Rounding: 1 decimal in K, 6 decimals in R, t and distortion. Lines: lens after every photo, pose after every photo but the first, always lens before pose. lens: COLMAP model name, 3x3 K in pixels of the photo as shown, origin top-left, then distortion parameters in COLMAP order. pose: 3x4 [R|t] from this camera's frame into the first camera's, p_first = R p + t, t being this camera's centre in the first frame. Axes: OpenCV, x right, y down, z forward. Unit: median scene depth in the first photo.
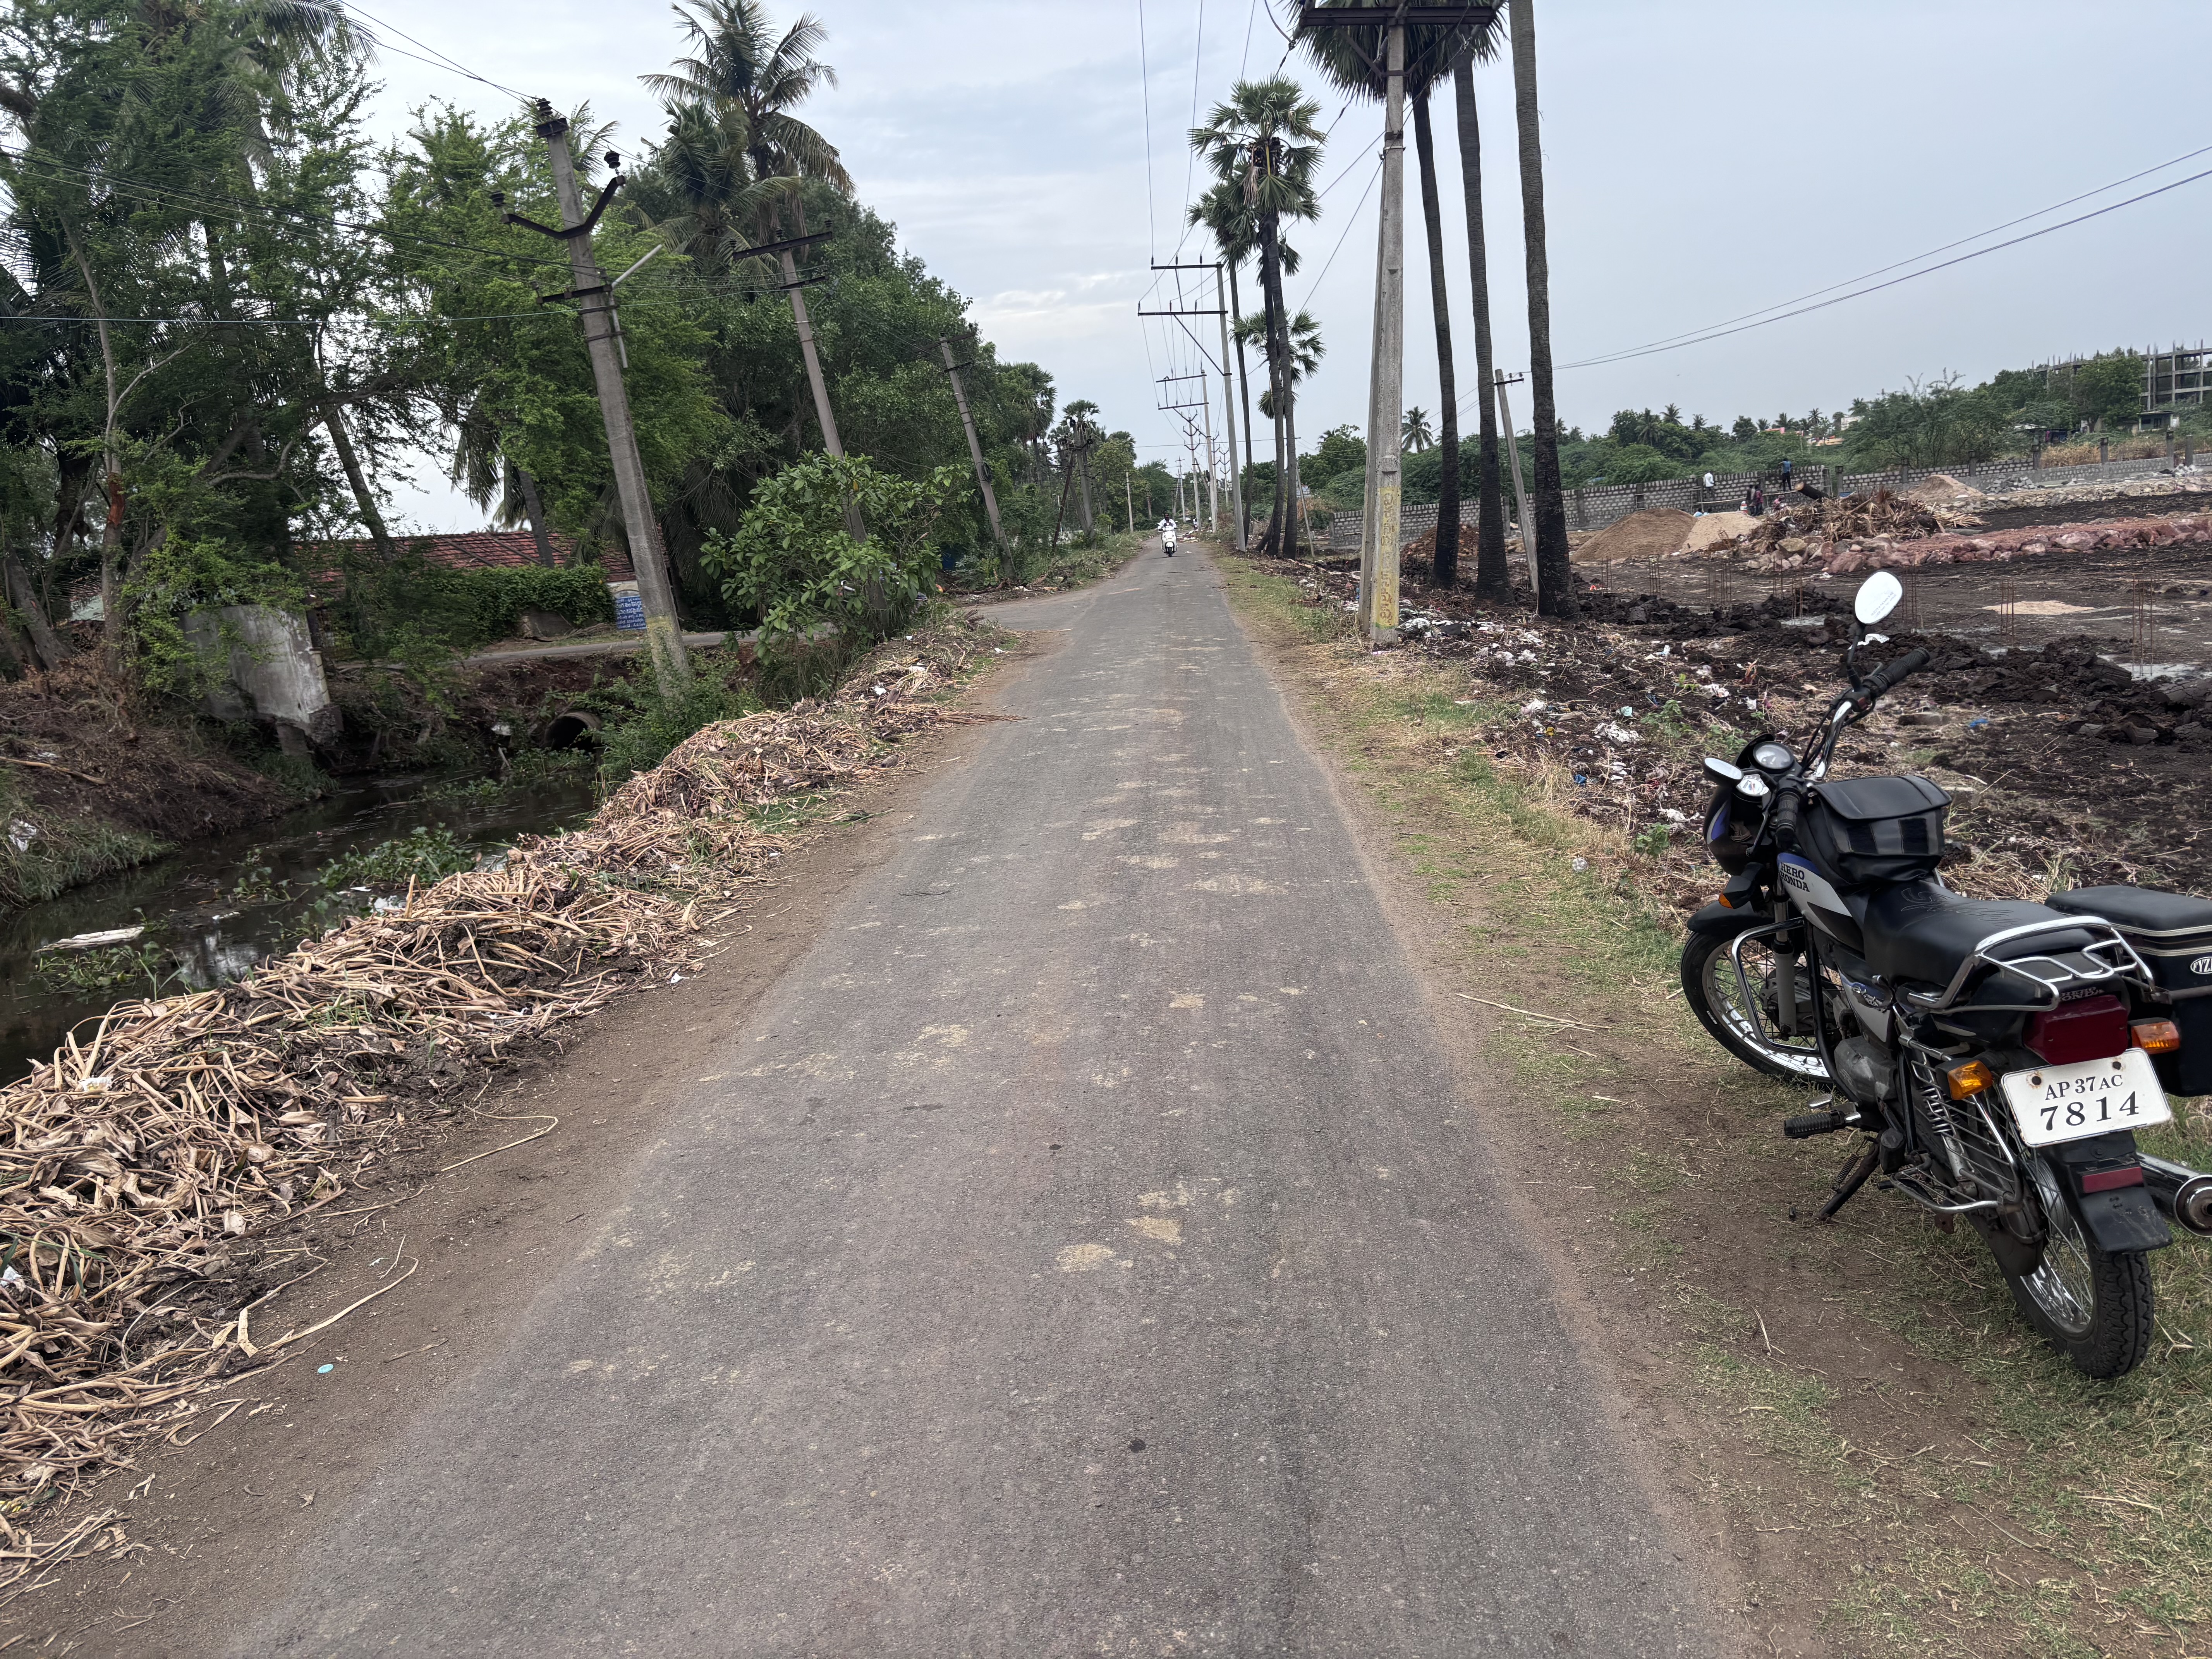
lens RADIAL K [[1671.1, 0, 1087.0], [0, 1671.1, 830.9], [0, 0, 1]] dist [0.055554, -0.064618]
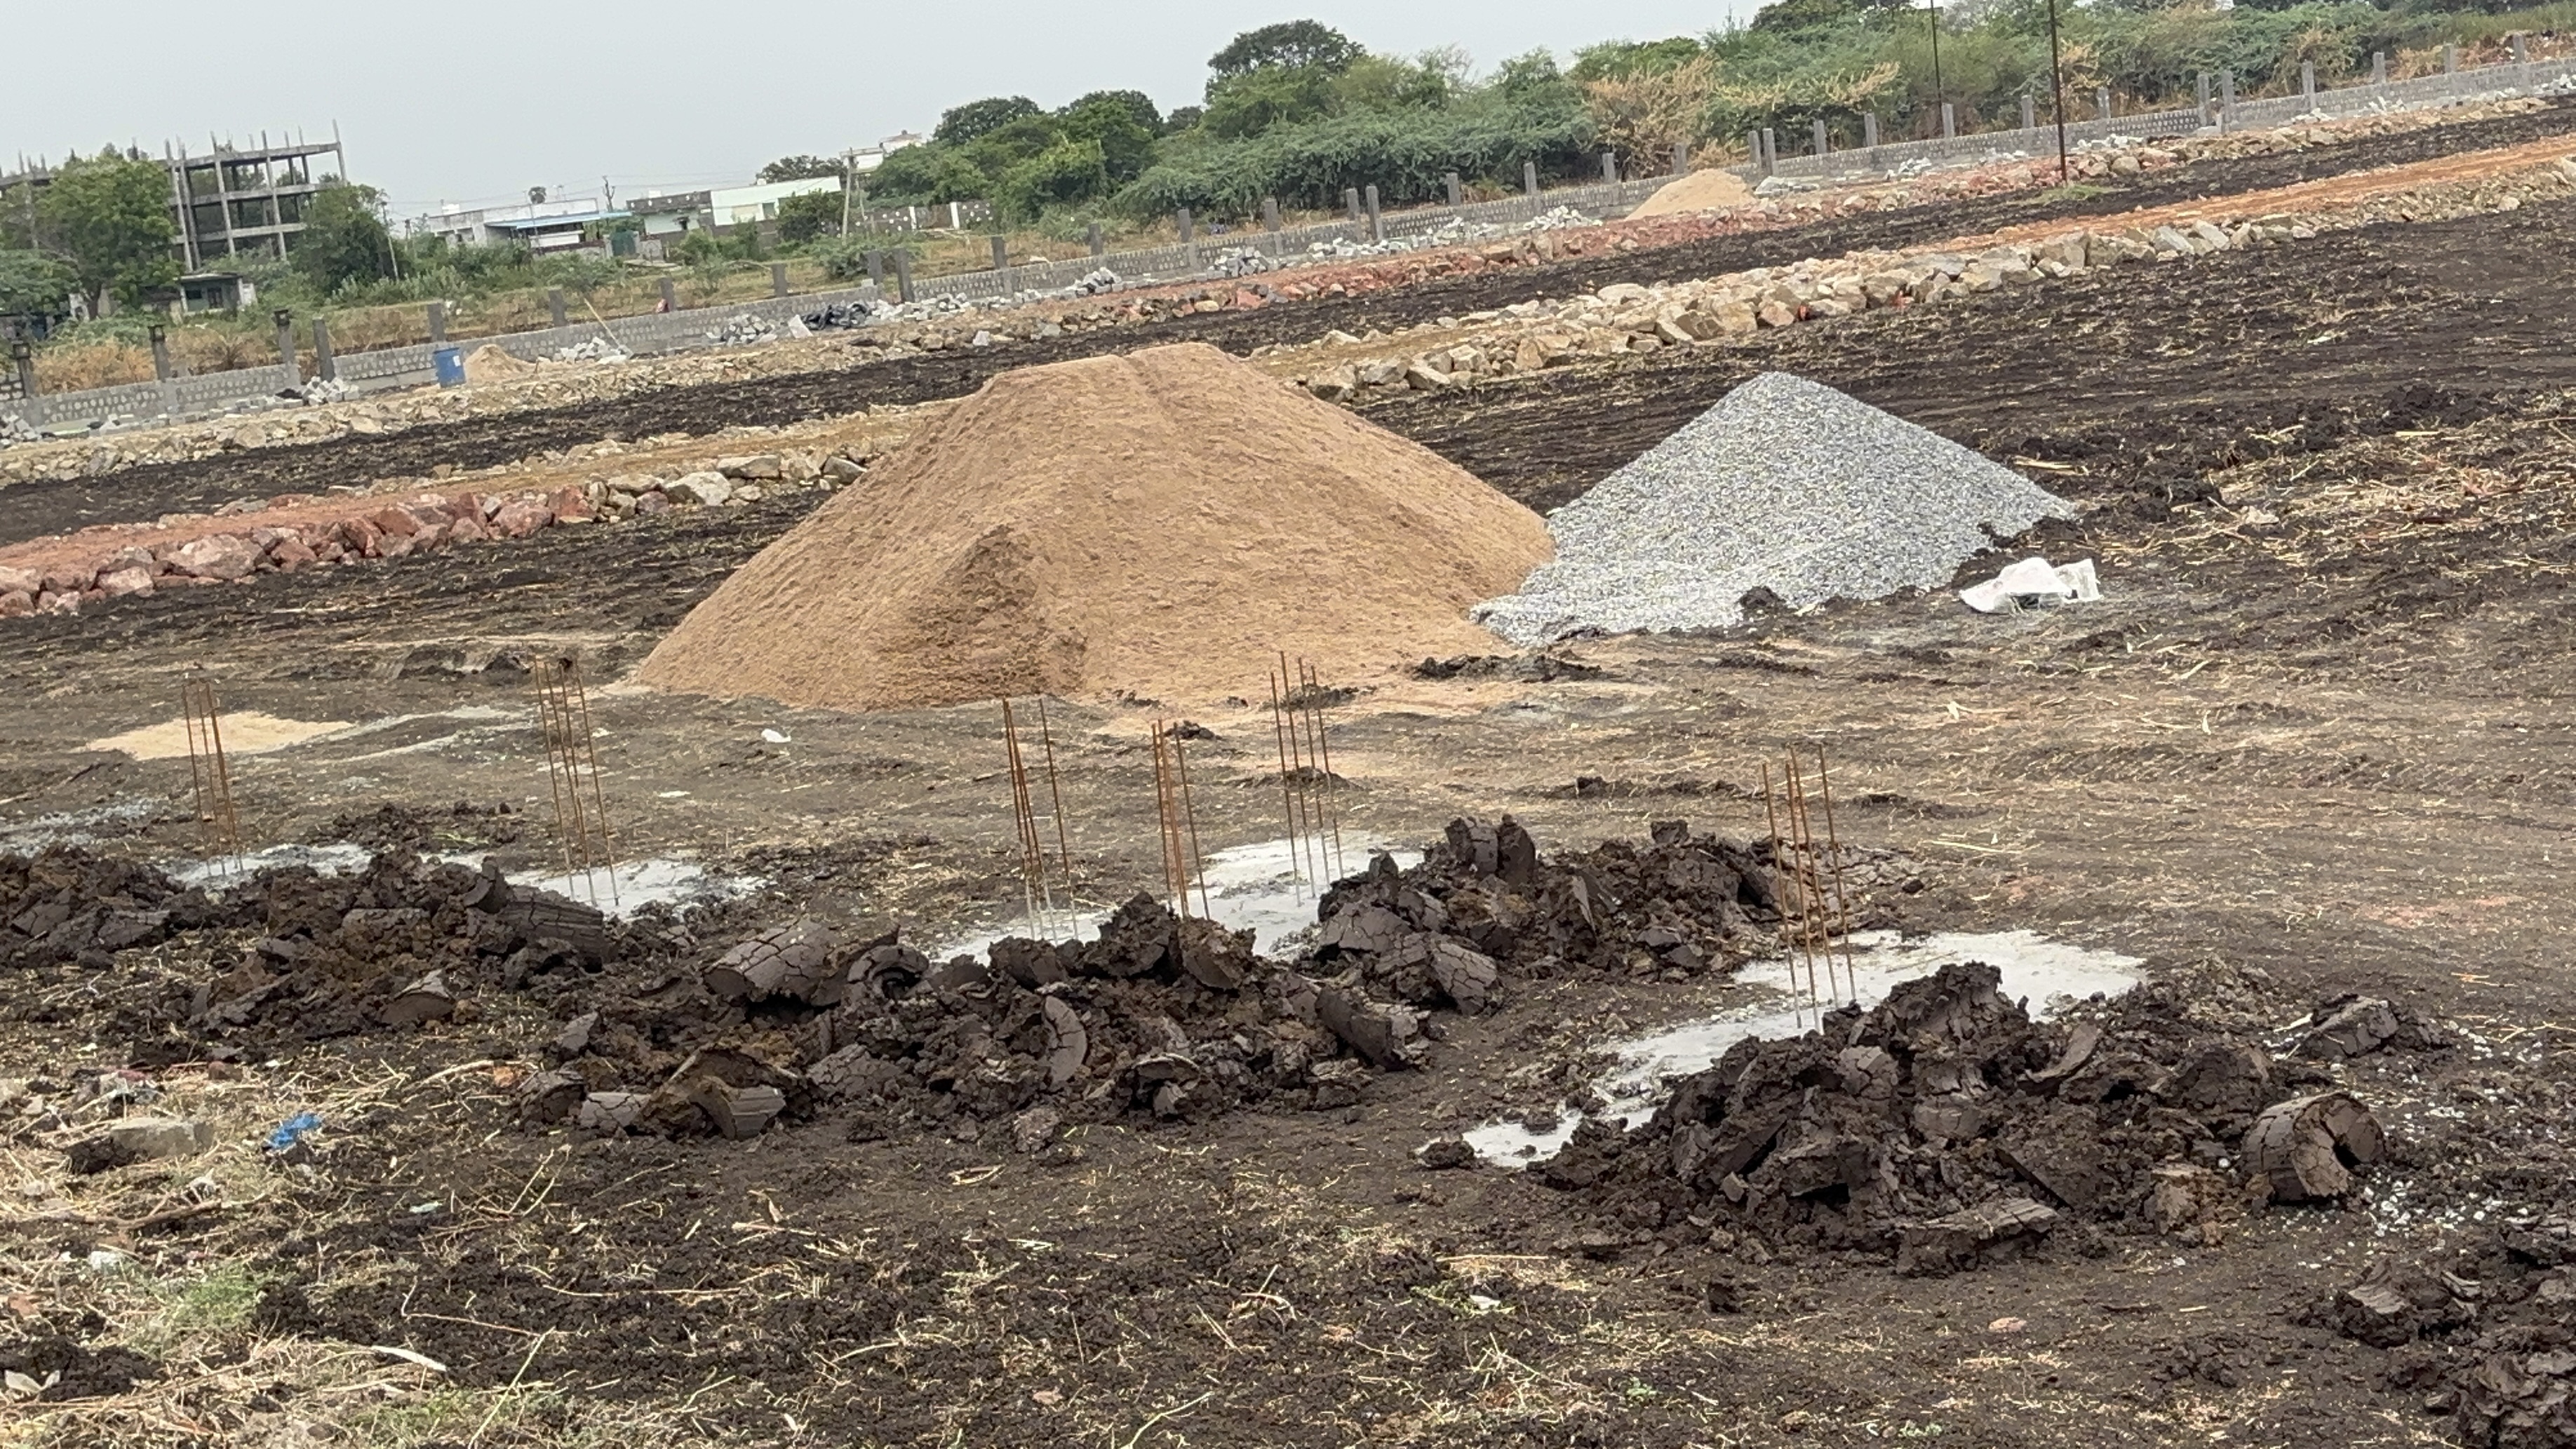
lens RADIAL K [[3729.2, 0, 1355.0], [0, 3729.2, 725.5], [0, 0, 1]] dist [0.267855, -1.047185]
pose [[0.654507, -0.096487, 0.749874, 0.084507], [0.191668, 0.980598, -0.041117, -0.054901], [-0.731358, 0.170638, 0.660301, 0.258723]]
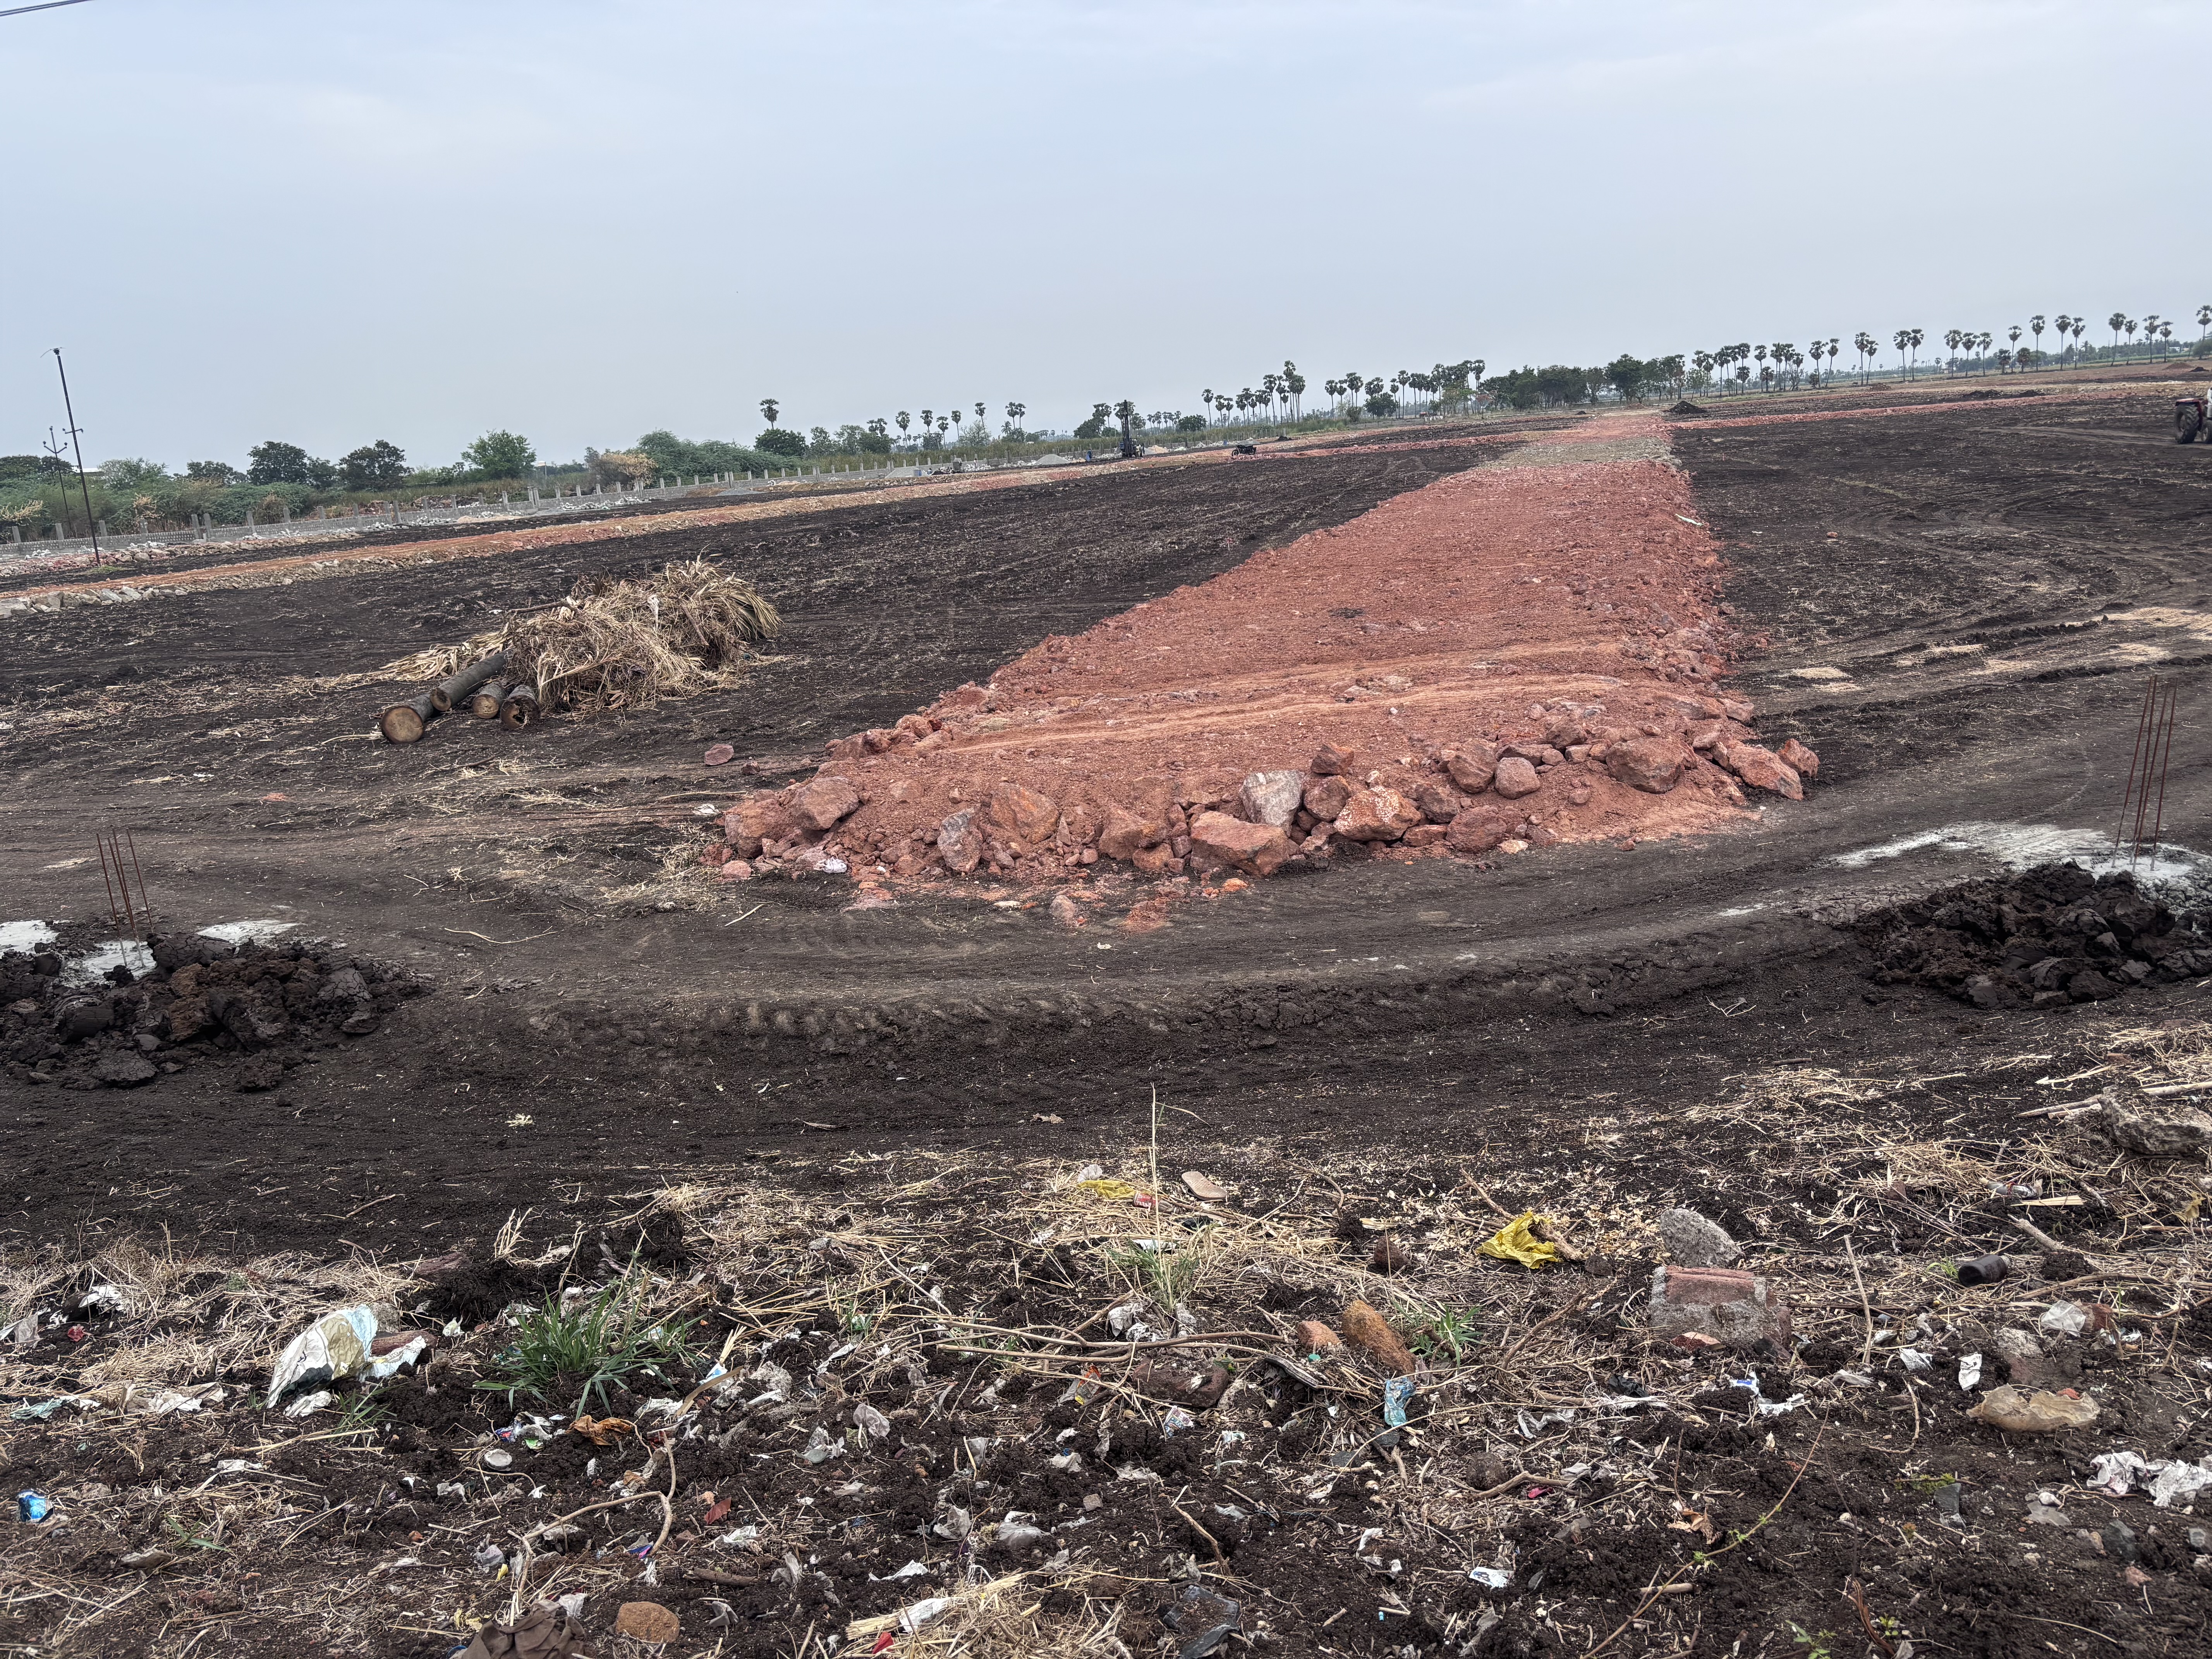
lens RADIAL K [[1605.1, 0, 1168.5], [0, 1605.1, 790.6], [0, 0, 1]] dist [0.057168, -0.048975]
pose [[0.021038, -0.121141, 0.992412, 0.035325], [0.244389, 0.963142, 0.112387, -0.007486], [-0.969449, 0.240170, 0.049868, 0.021638]]
